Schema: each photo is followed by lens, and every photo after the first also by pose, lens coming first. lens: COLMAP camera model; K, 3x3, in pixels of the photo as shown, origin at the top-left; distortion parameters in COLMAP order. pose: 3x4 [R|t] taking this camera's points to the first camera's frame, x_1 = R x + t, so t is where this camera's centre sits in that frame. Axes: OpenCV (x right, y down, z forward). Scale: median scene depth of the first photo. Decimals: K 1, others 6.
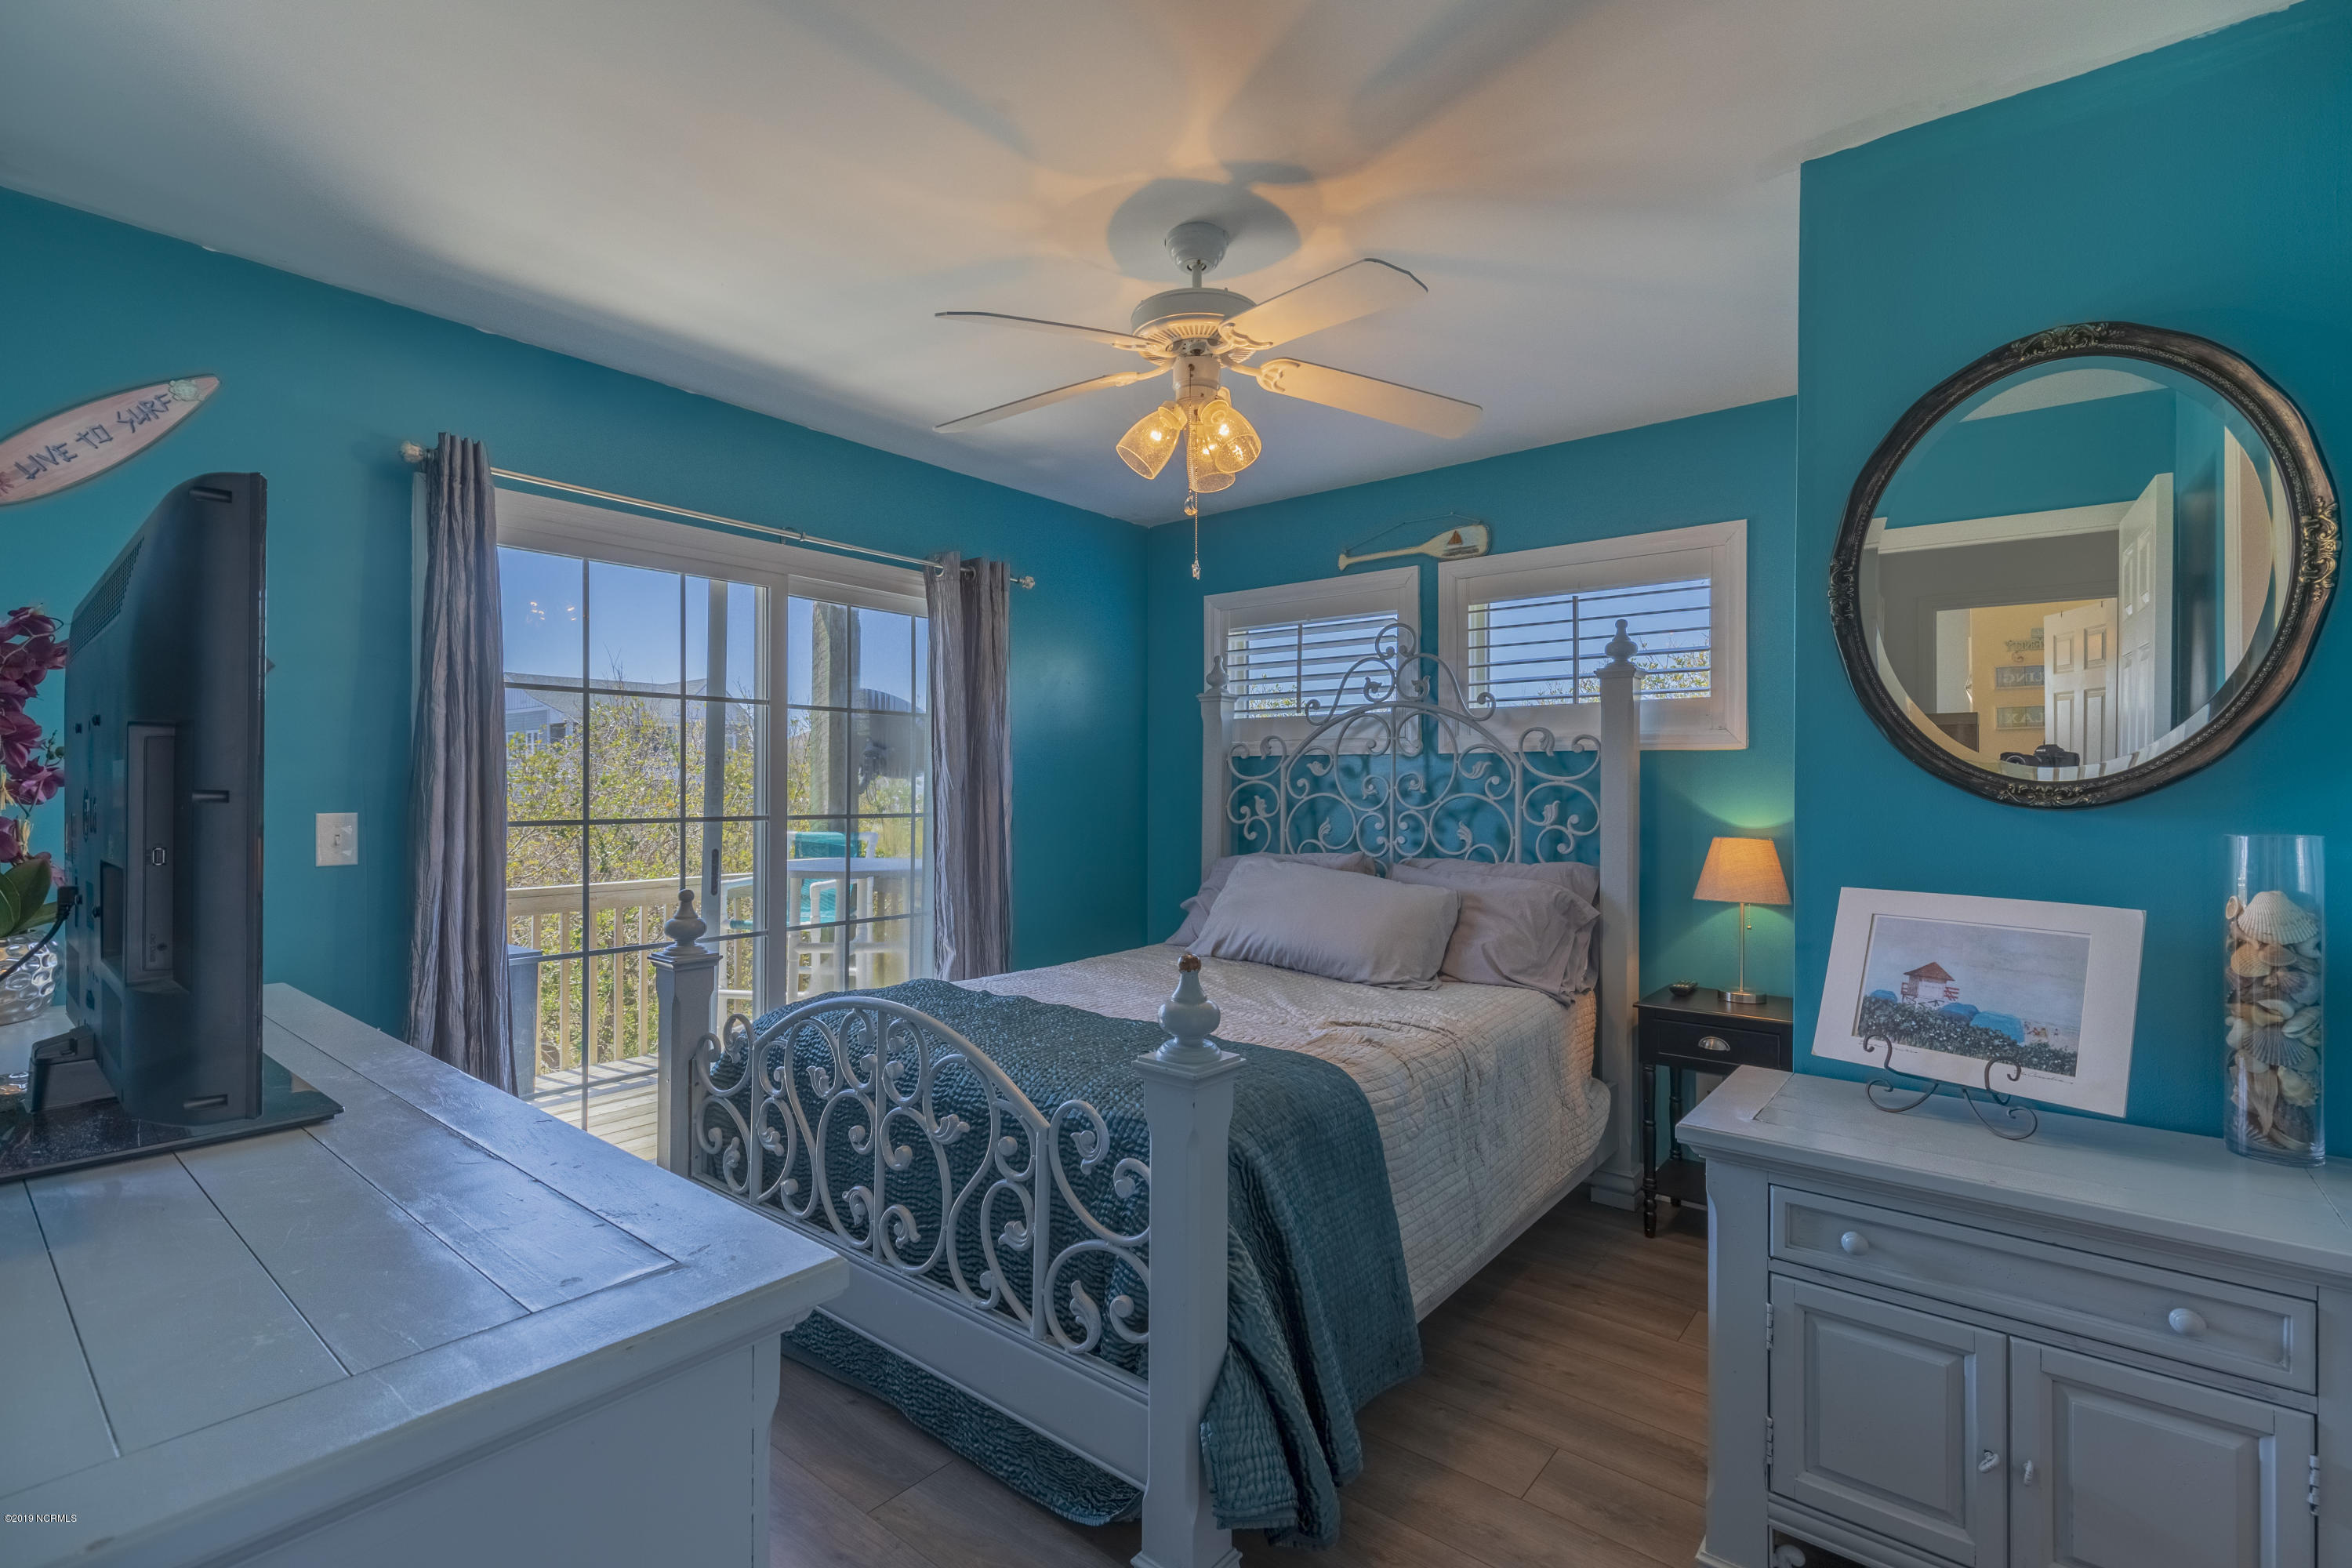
lens RADIAL K [[1046.1, 0, 1176.0], [0, 1046.1, 784.0], [0, 0, 1]] dist [0.003670, -0.000901]
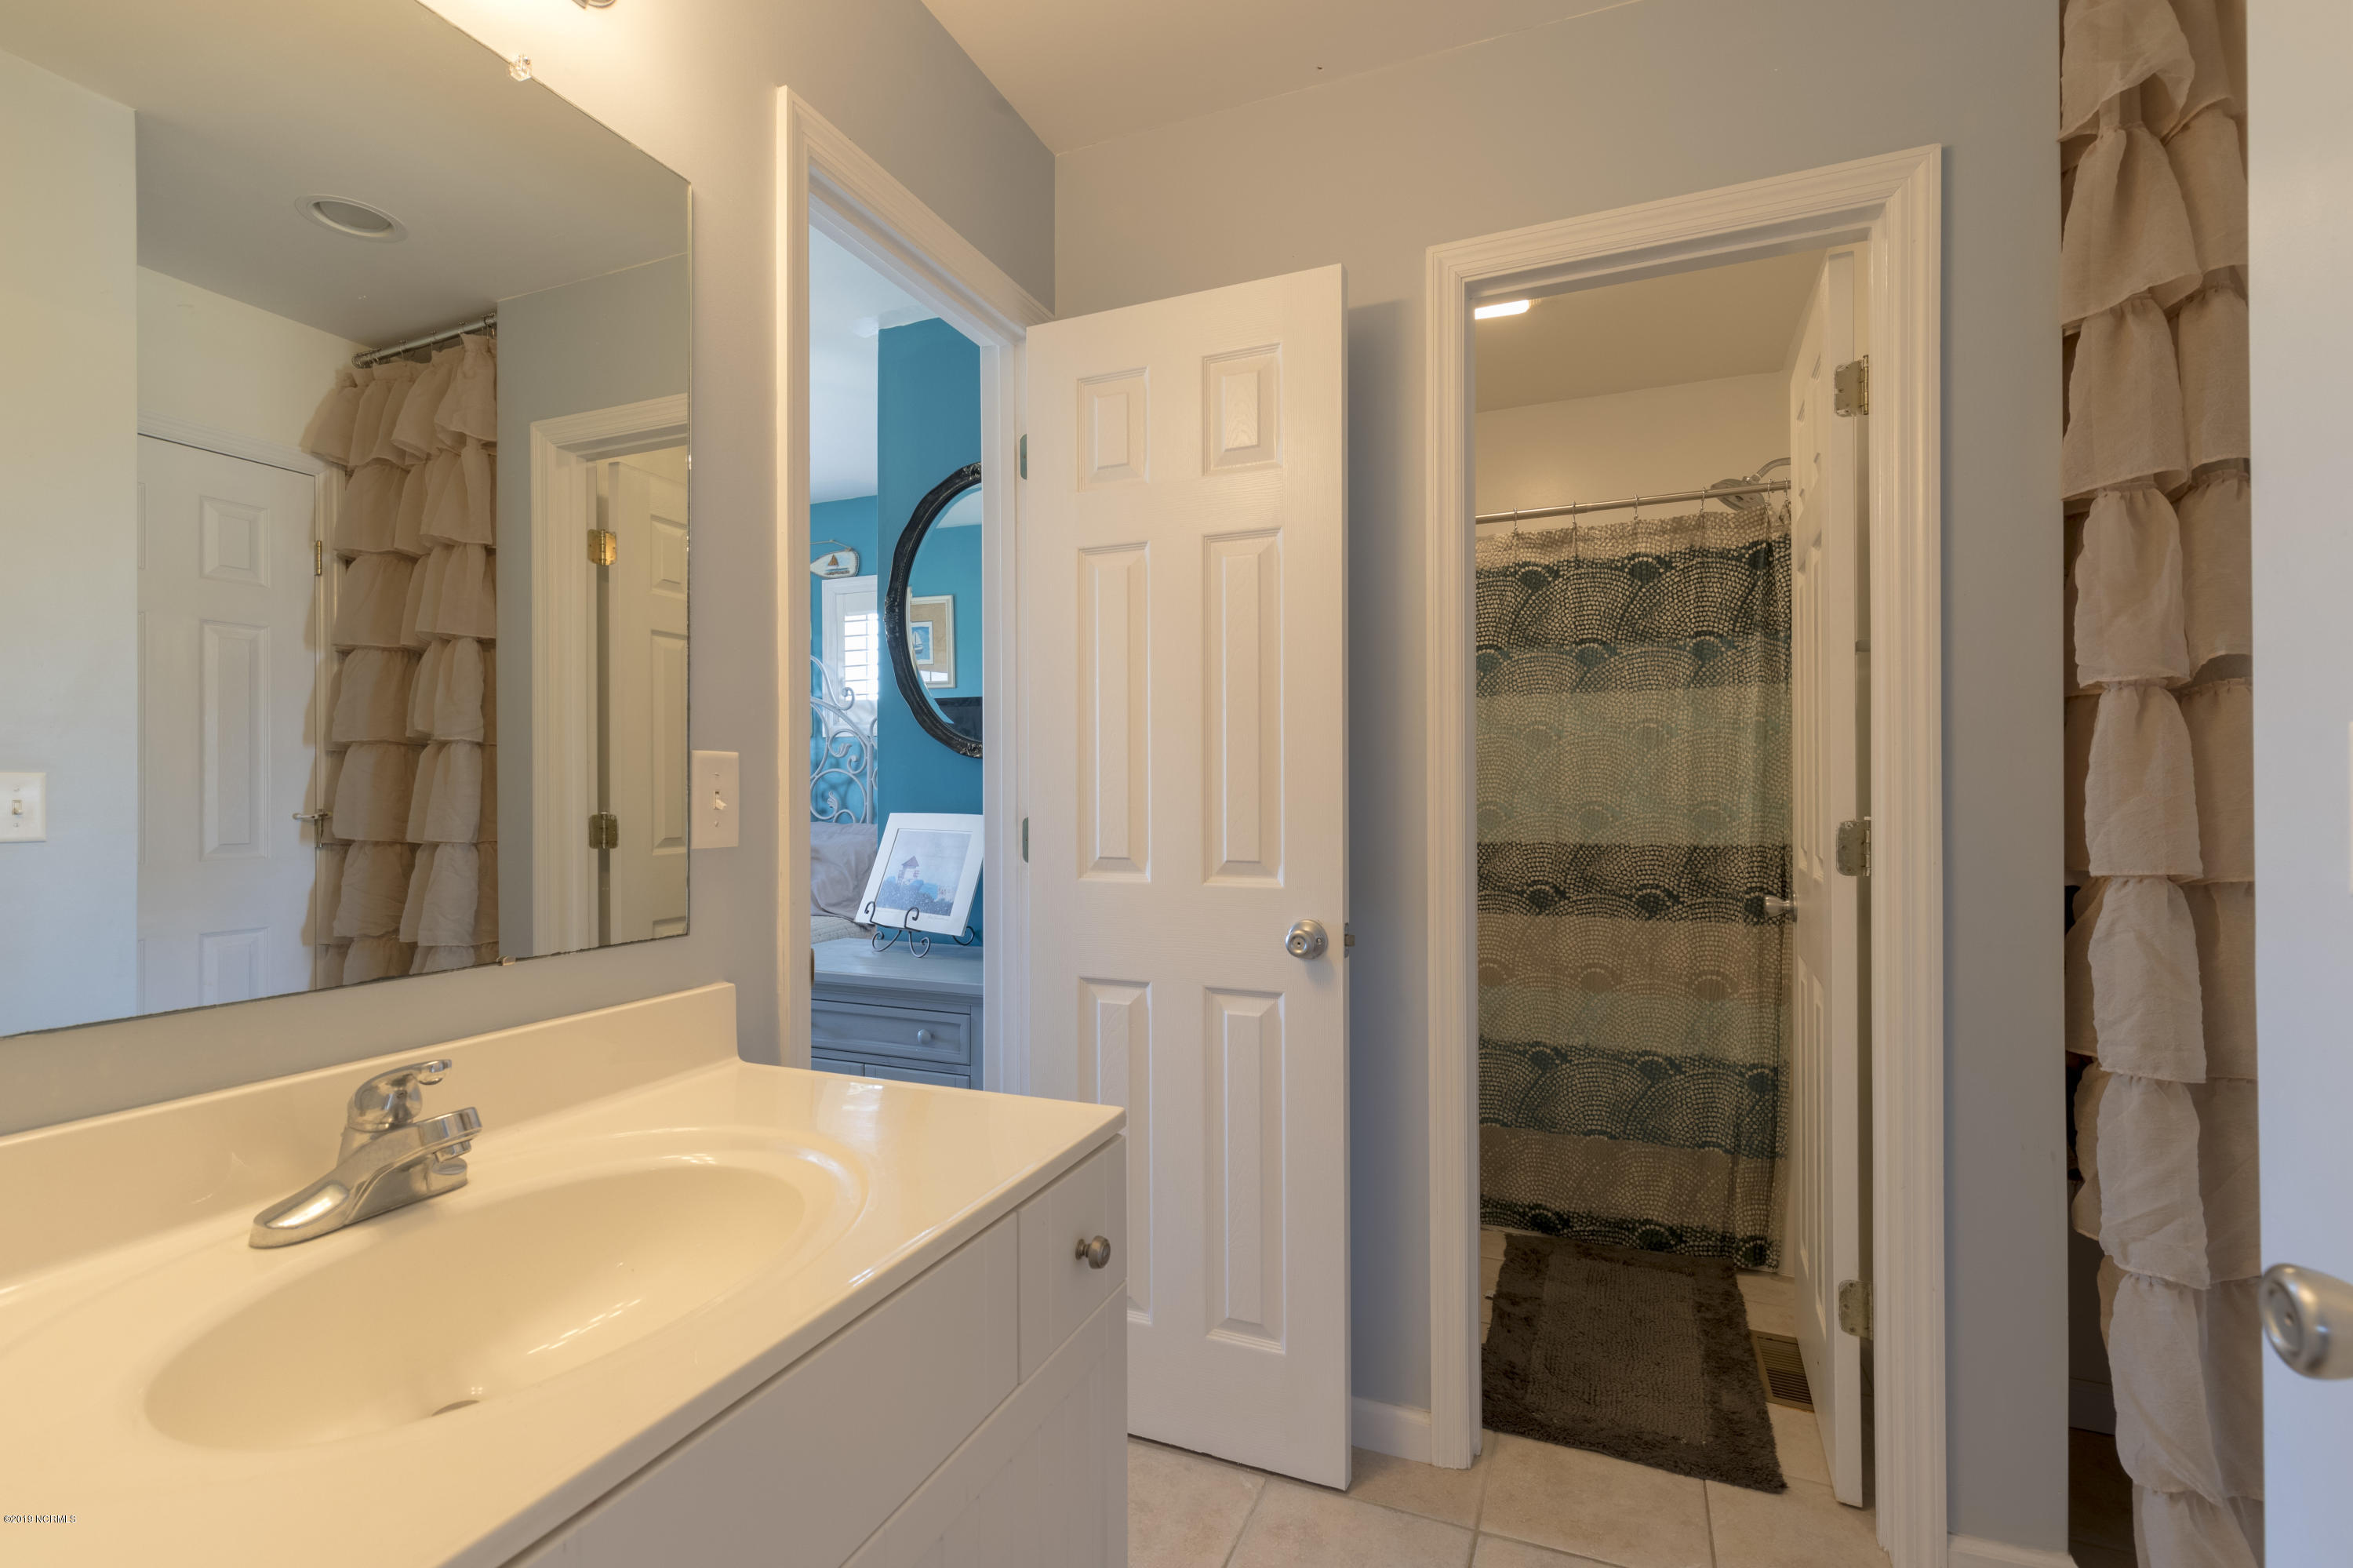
lens RADIAL K [[1046.6, 0, 1176.5], [0, 1046.6, 784.0], [0, 0, 1]] dist [0.003670, -0.000901]
pose [[0.956612, -0.001557, 0.291361, 0.611487], [0.002888, 0.999987, -0.004140, 0.066097], [-0.291351, 0.004802, 0.956604, -0.591913]]
